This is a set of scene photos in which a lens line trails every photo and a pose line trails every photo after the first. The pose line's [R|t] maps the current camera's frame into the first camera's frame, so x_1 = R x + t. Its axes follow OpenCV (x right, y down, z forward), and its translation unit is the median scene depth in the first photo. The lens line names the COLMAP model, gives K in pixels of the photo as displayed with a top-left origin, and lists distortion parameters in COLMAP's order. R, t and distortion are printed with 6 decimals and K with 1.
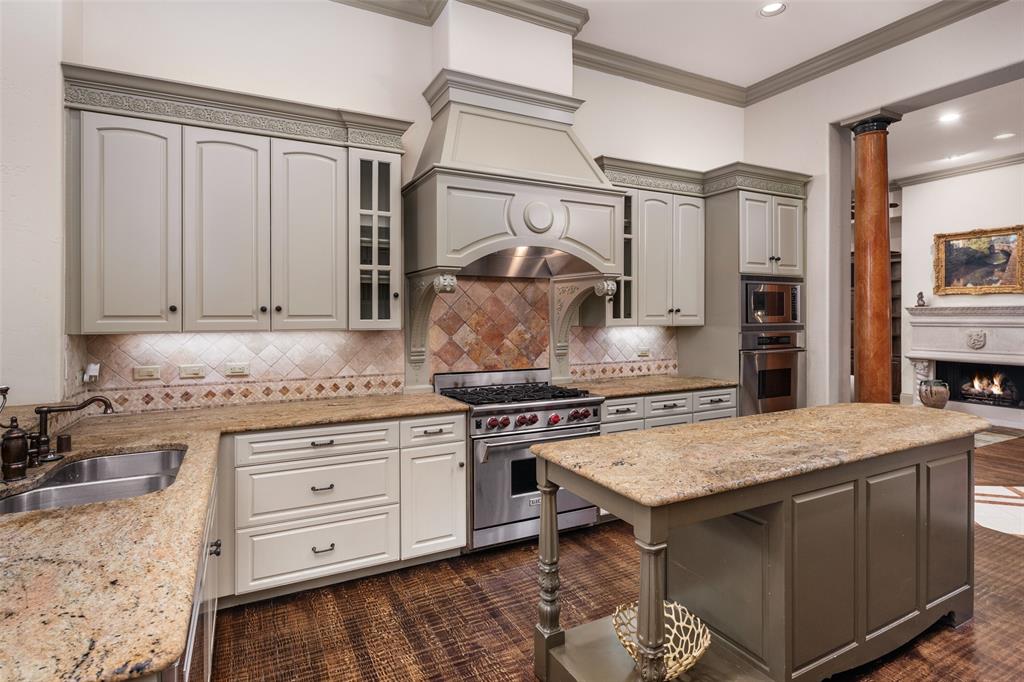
lens RADIAL K [[497.8, 0, 509.8], [0, 497.8, 311.5], [0, 0, 1]] dist [0.001107, 0.000437]
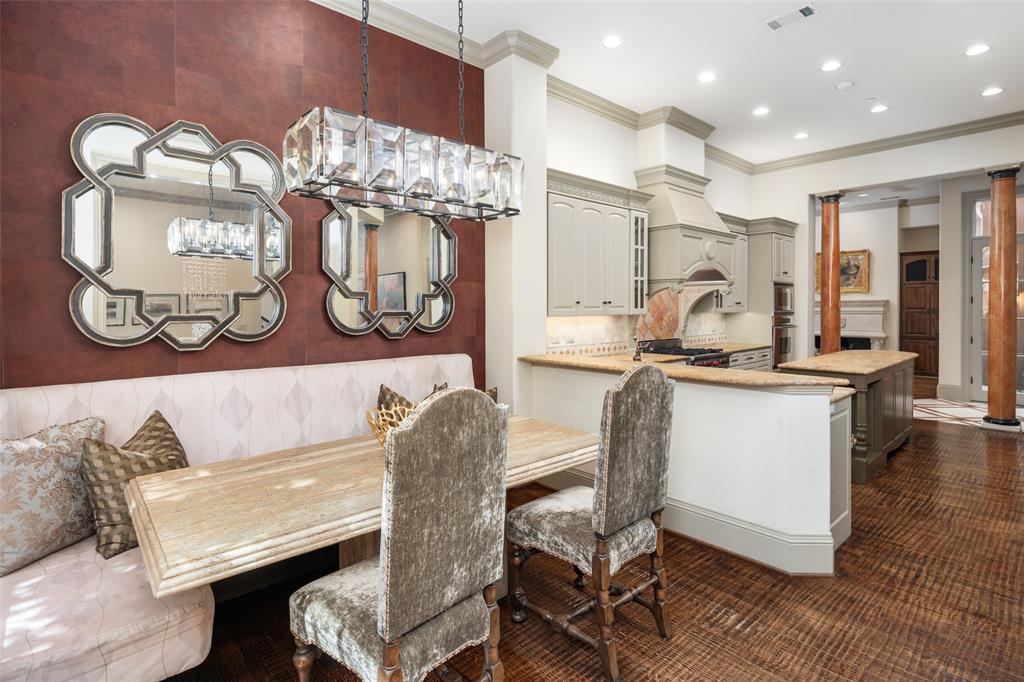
lens RADIAL K [[509.0, 0, 509.1], [0, 509.0, 307.9], [0, 0, 1]] dist [0.000728, -0.000651]
pose [[0.962285, -0.001302, 0.272039, -0.980754], [-0.001320, 0.999954, 0.009455, -0.002144], [-0.272039, -0.009457, 0.962240, -0.485329]]
